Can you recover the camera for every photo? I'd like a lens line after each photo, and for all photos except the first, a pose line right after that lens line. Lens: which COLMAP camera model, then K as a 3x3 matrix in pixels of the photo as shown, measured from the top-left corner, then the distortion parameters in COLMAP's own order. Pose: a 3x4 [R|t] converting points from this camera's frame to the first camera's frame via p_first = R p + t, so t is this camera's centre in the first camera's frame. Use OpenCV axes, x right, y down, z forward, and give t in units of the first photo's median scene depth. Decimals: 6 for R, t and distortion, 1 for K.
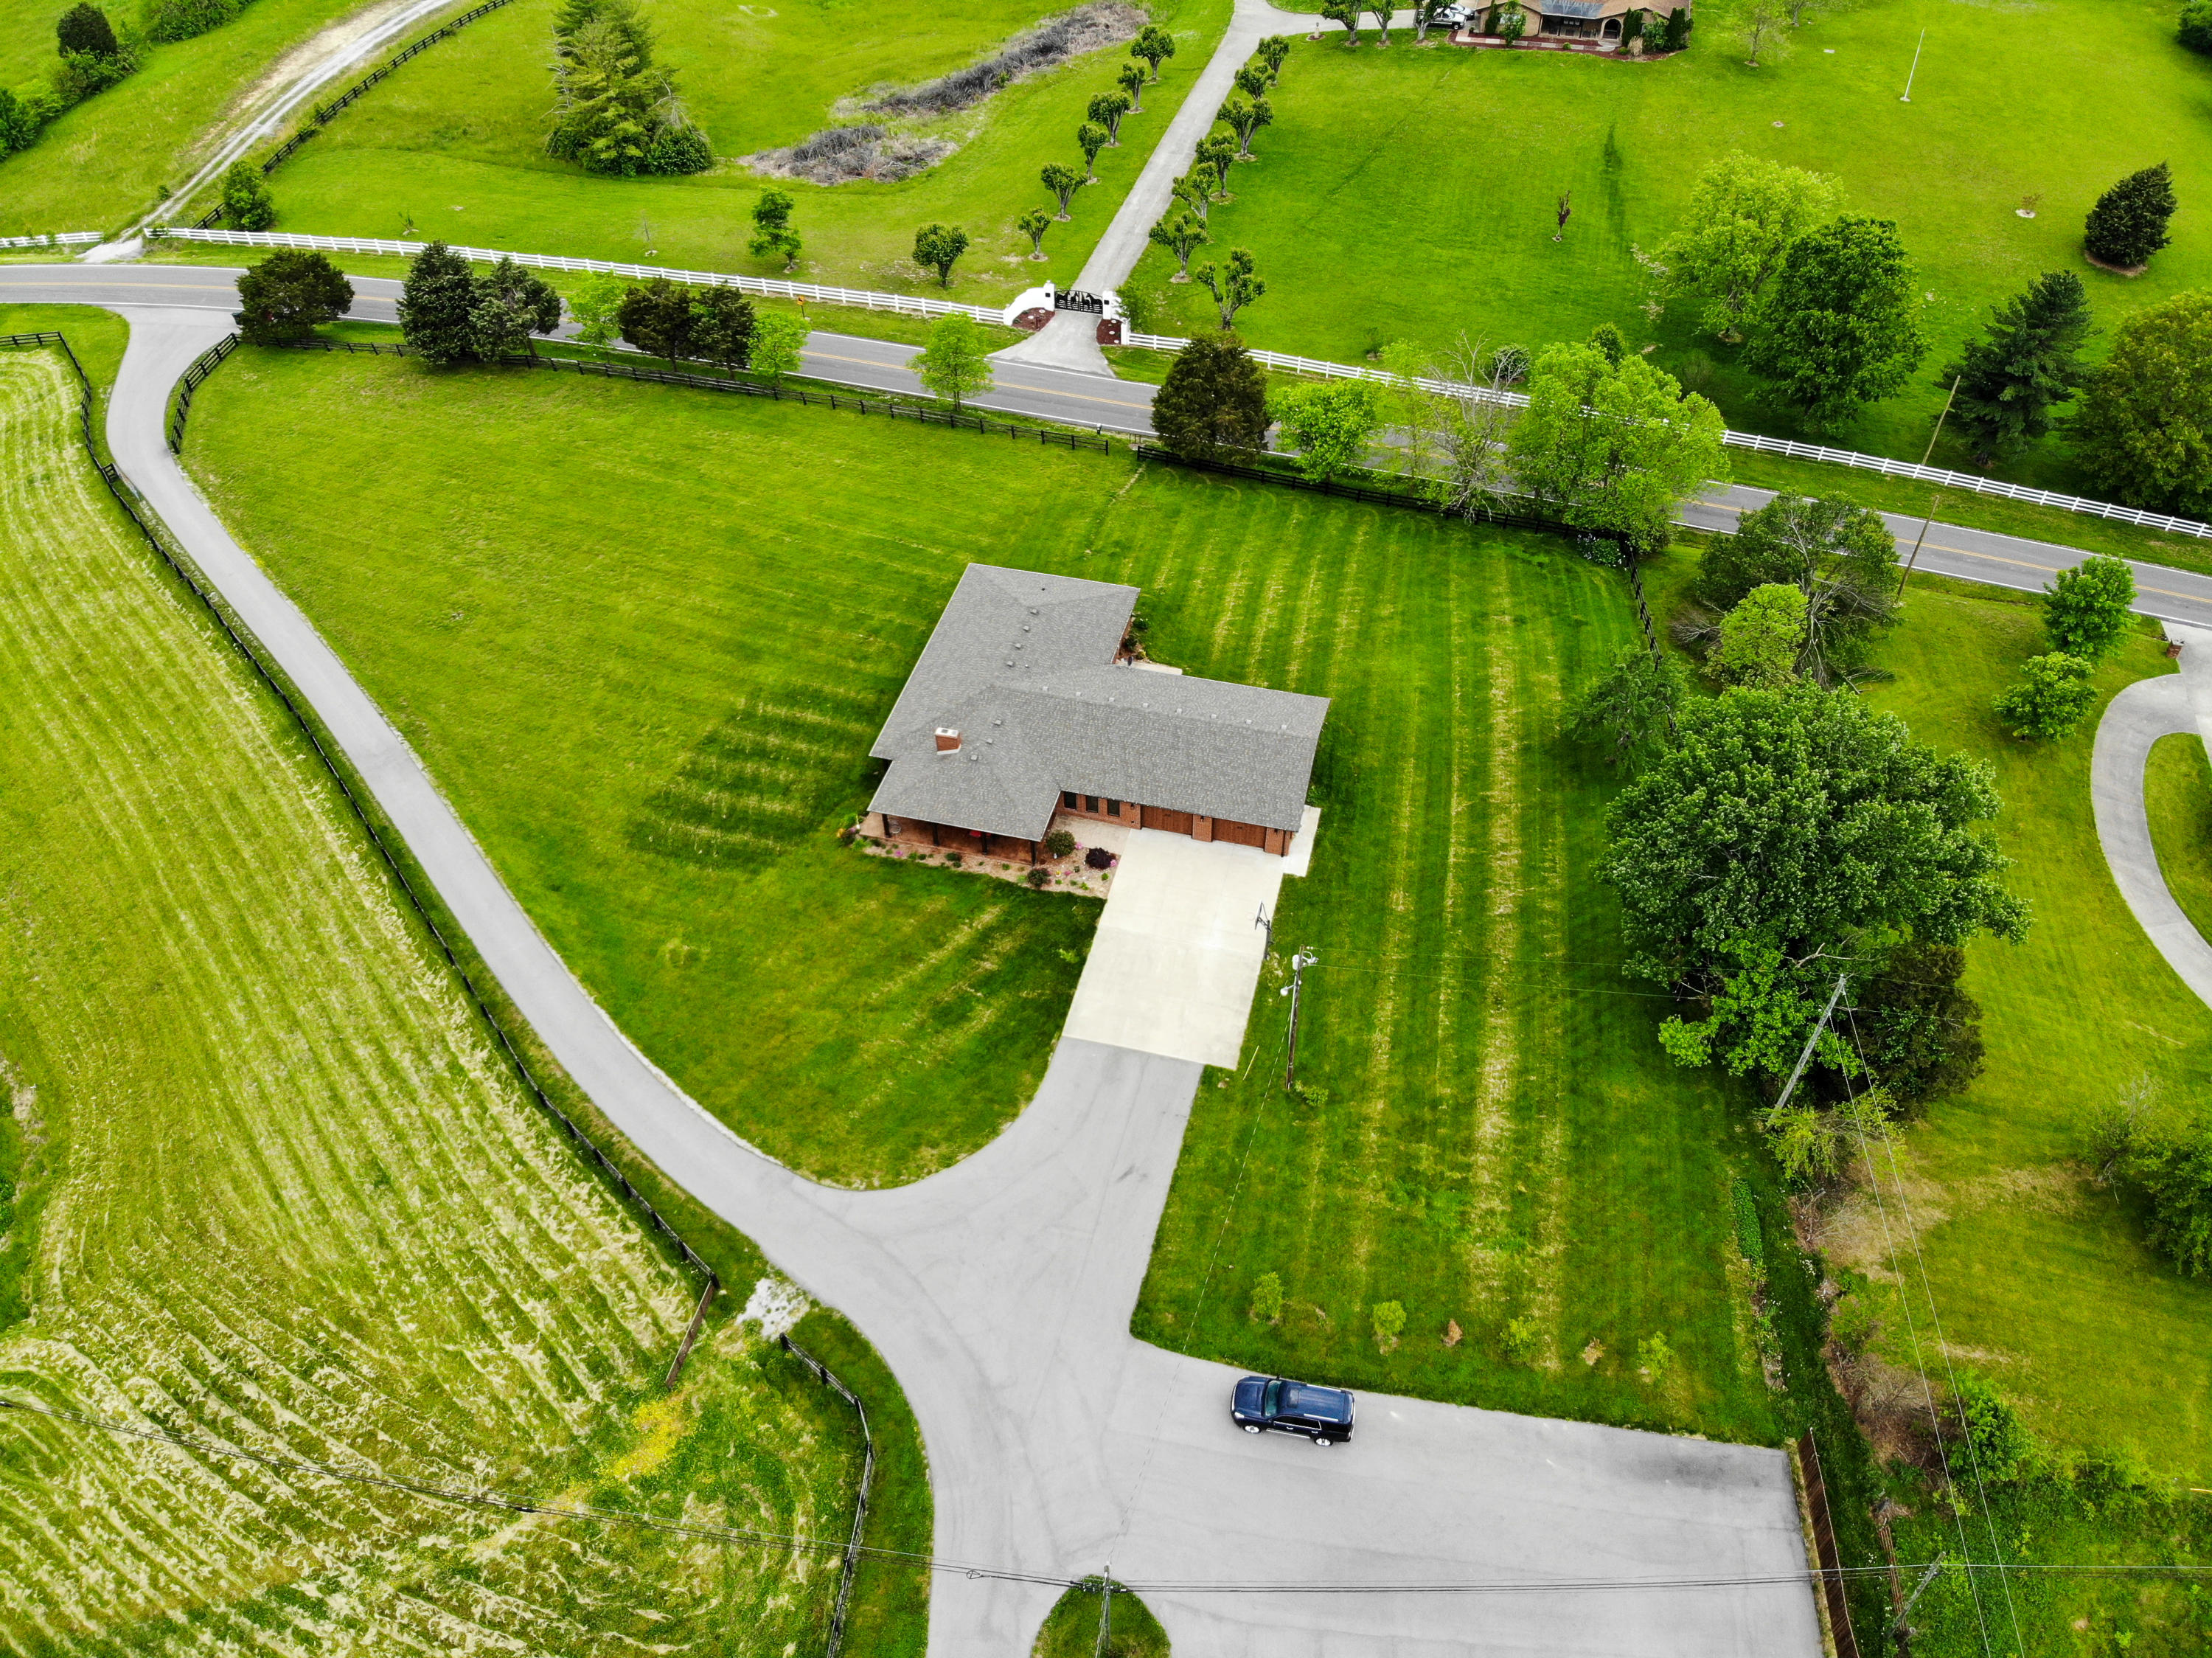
lens RADIAL K [[1635.9, 0, 1099.7], [0, 1635.9, 785.4], [0, 0, 1]] dist [0.034088, -0.141257]
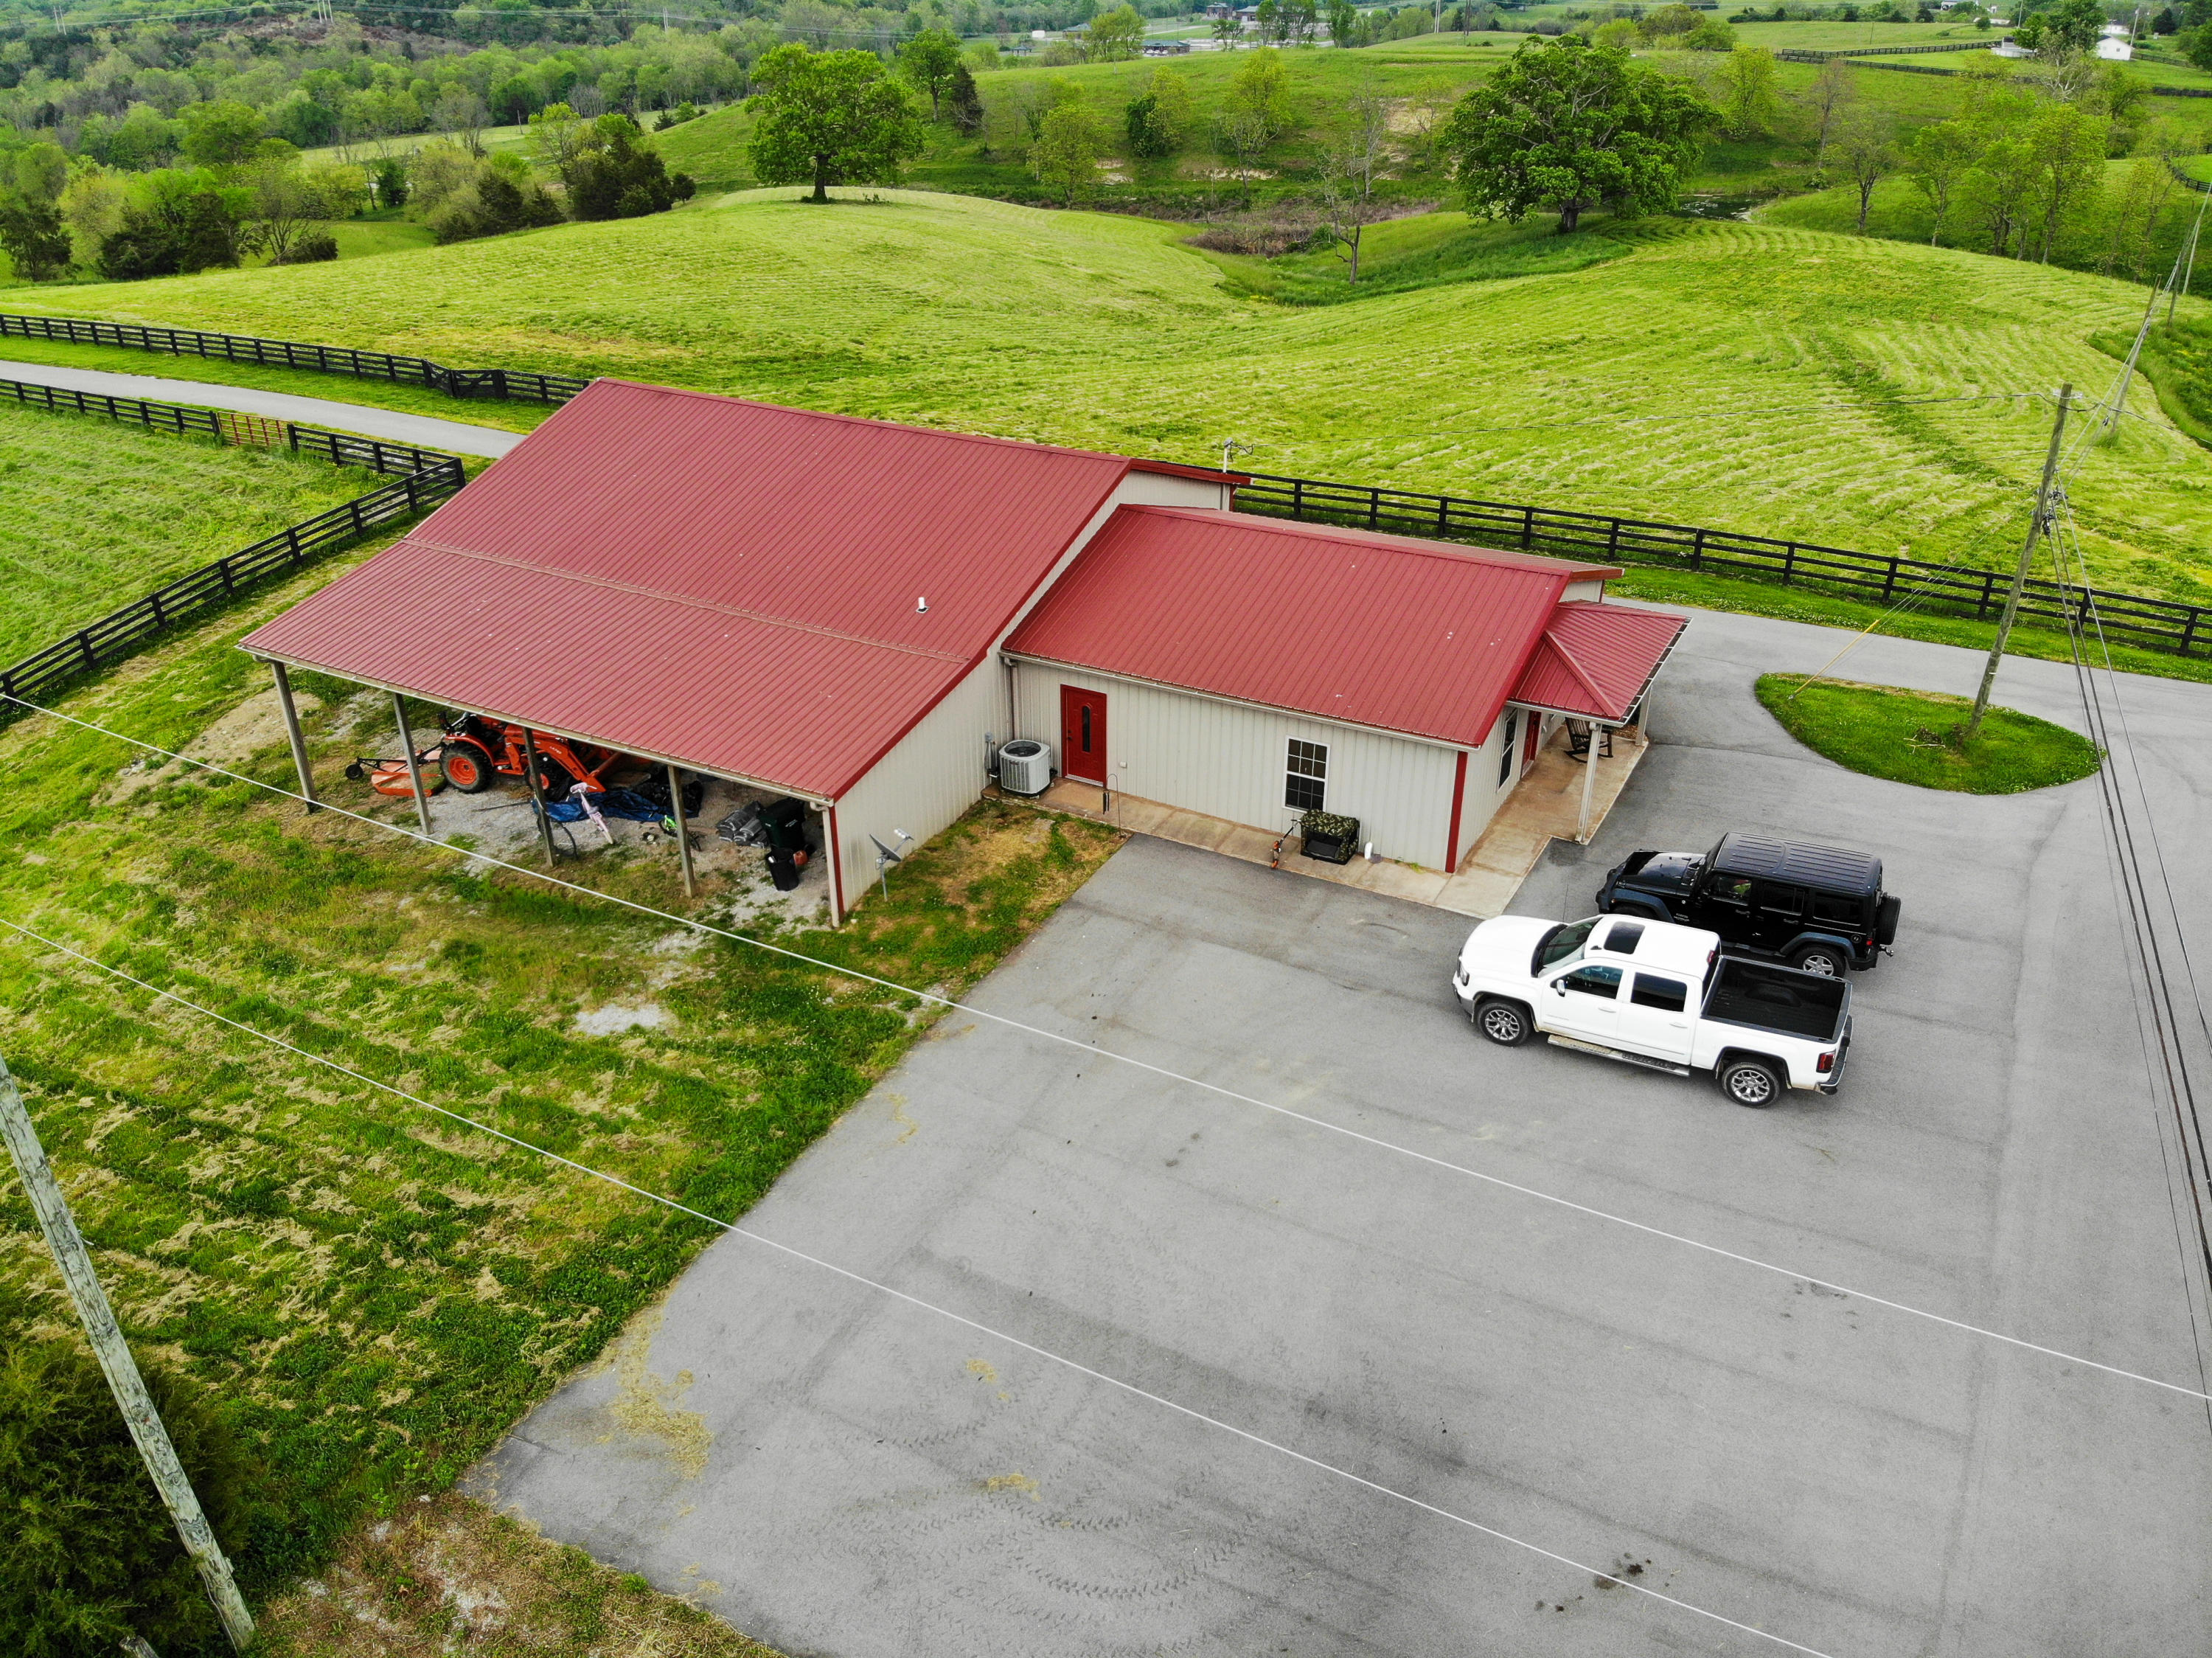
lens RADIAL K [[1635.9, 0, 1090.9], [0, 1635.9, 829.3], [0, 0, 1]] dist [0.034088, -0.141257]
pose [[-0.404434, 0.447416, -0.797654, 0.413210], [-0.631901, 0.493806, 0.597375, 0.283940], [0.661162, 0.745637, 0.083011, 0.554773]]
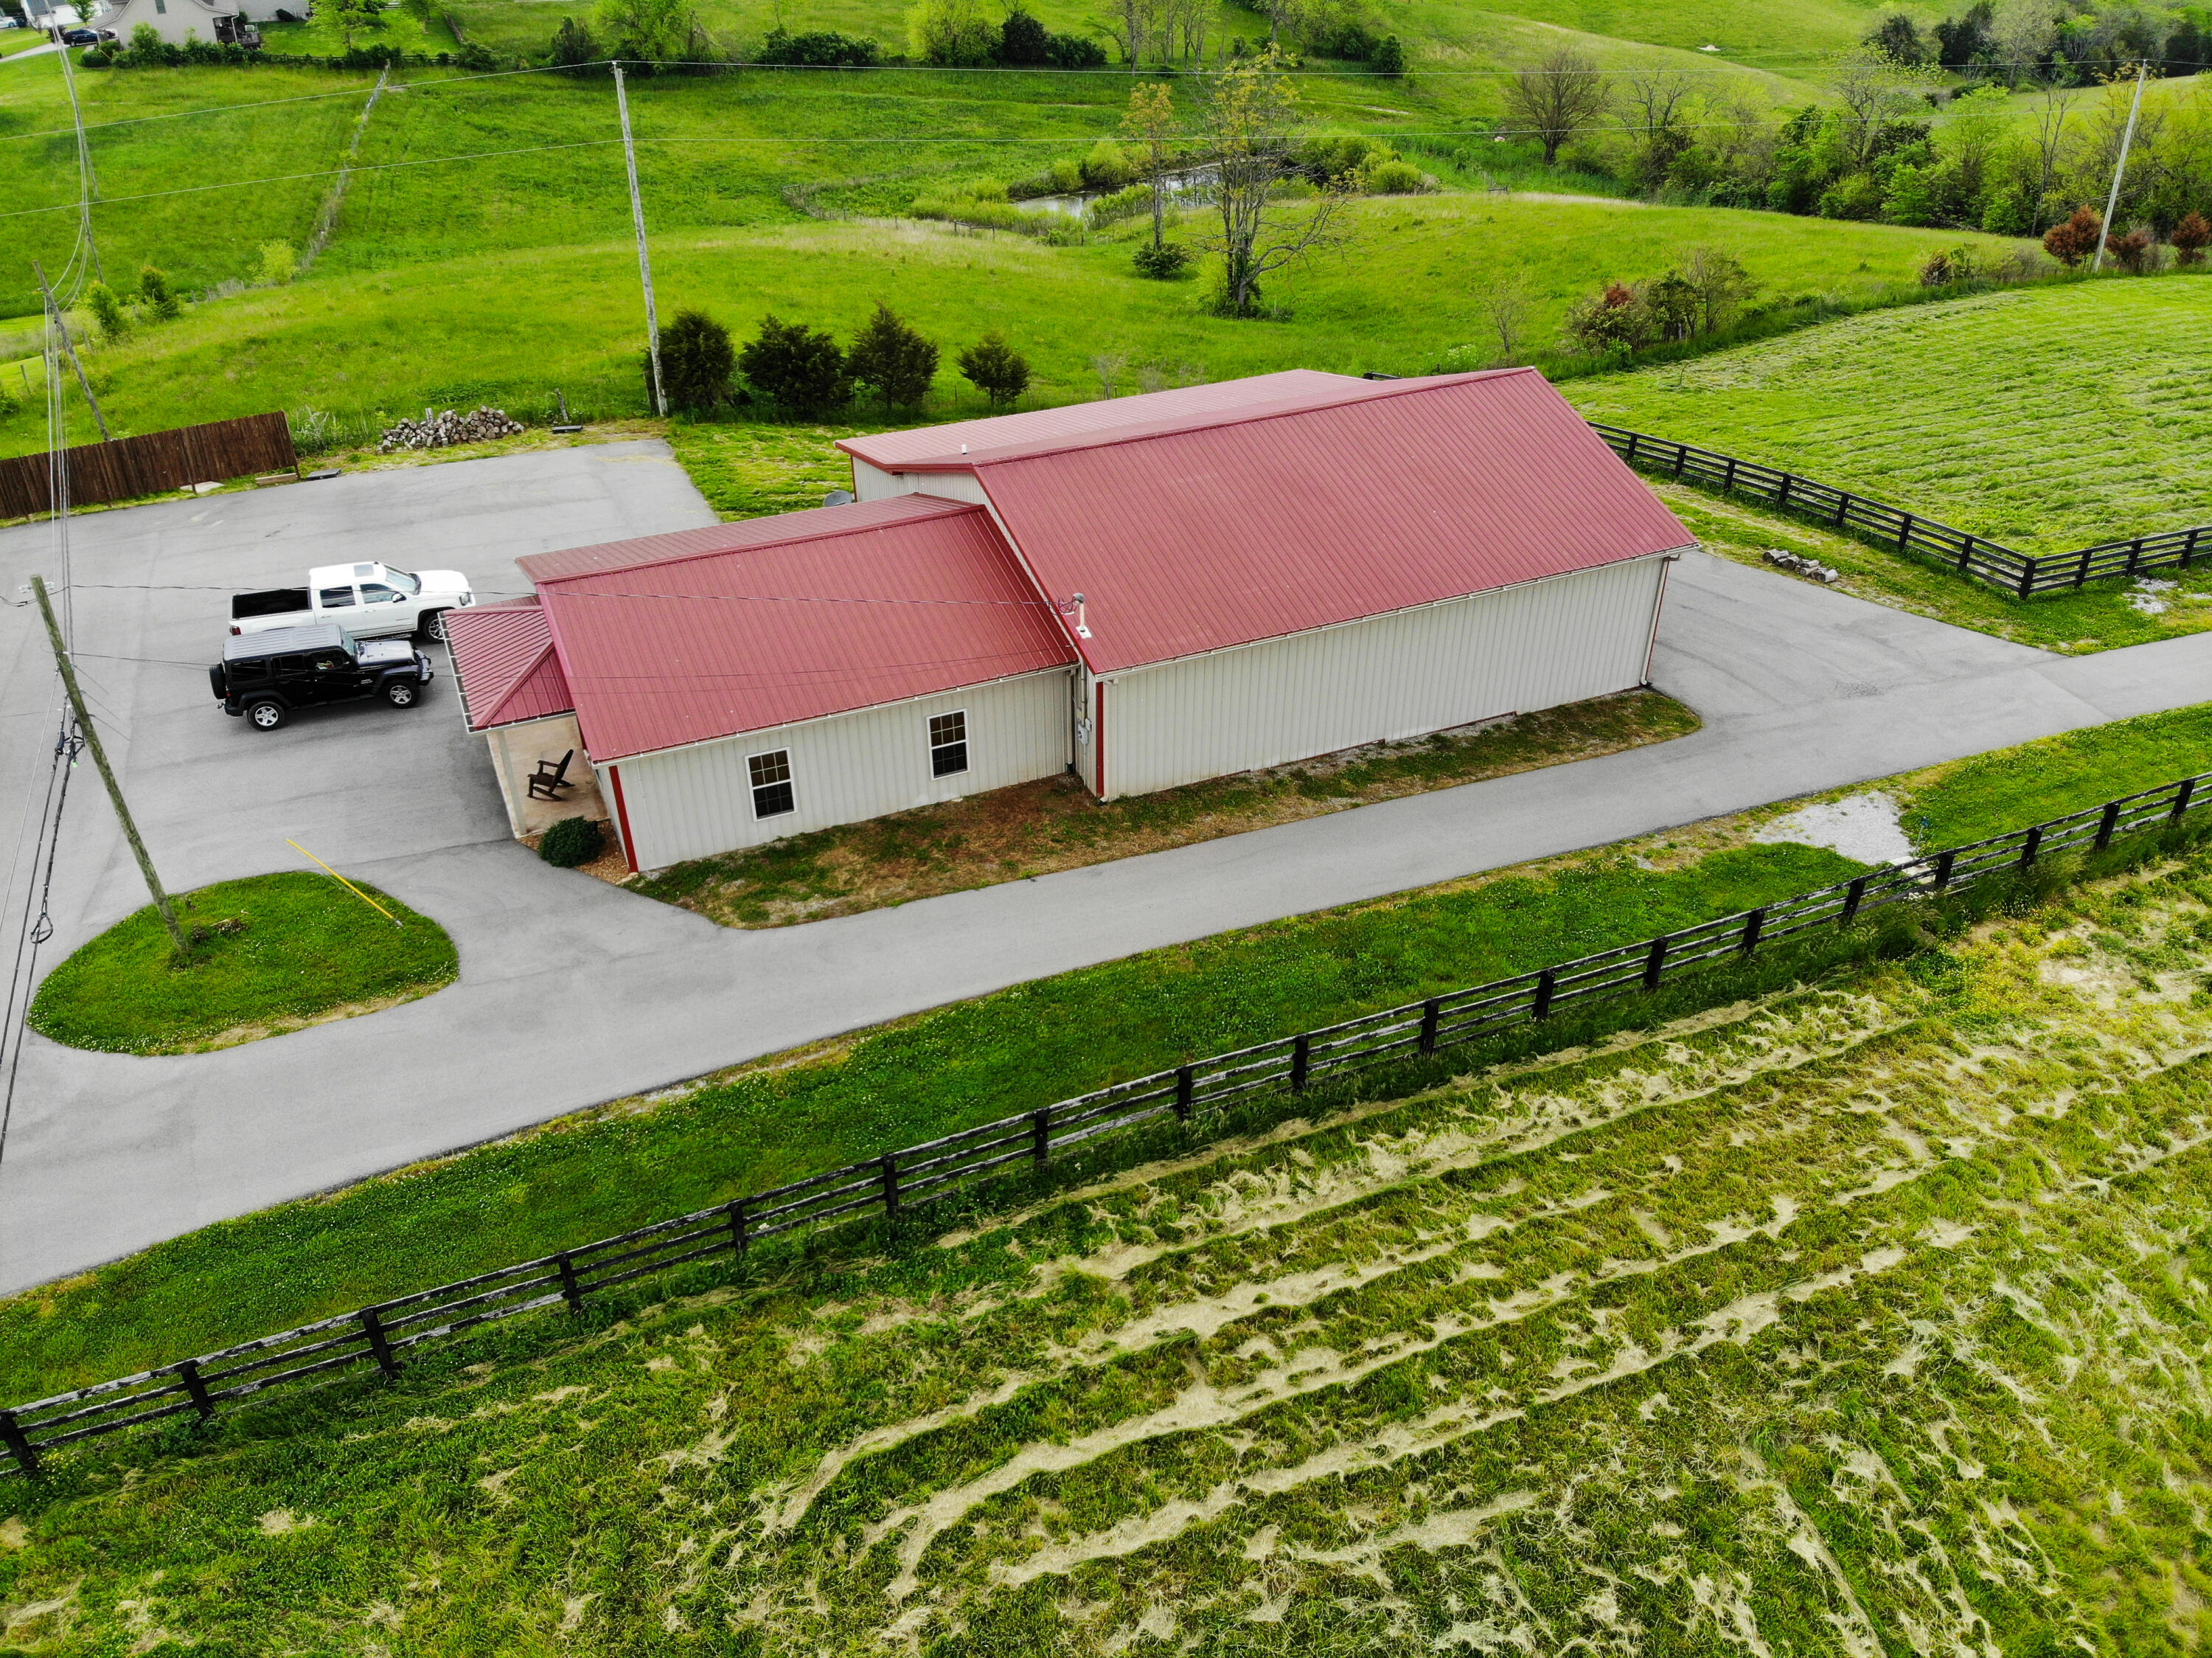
lens RADIAL K [[1635.9, 0, 1108.4], [0, 1635.9, 818.3], [0, 0, 1]] dist [0.034088, -0.141257]
pose [[-0.498345, -0.452266, 0.739667, -0.328278], [0.614803, 0.417188, 0.669307, 0.254893], [-0.611285, 0.788295, 0.070151, 0.548412]]
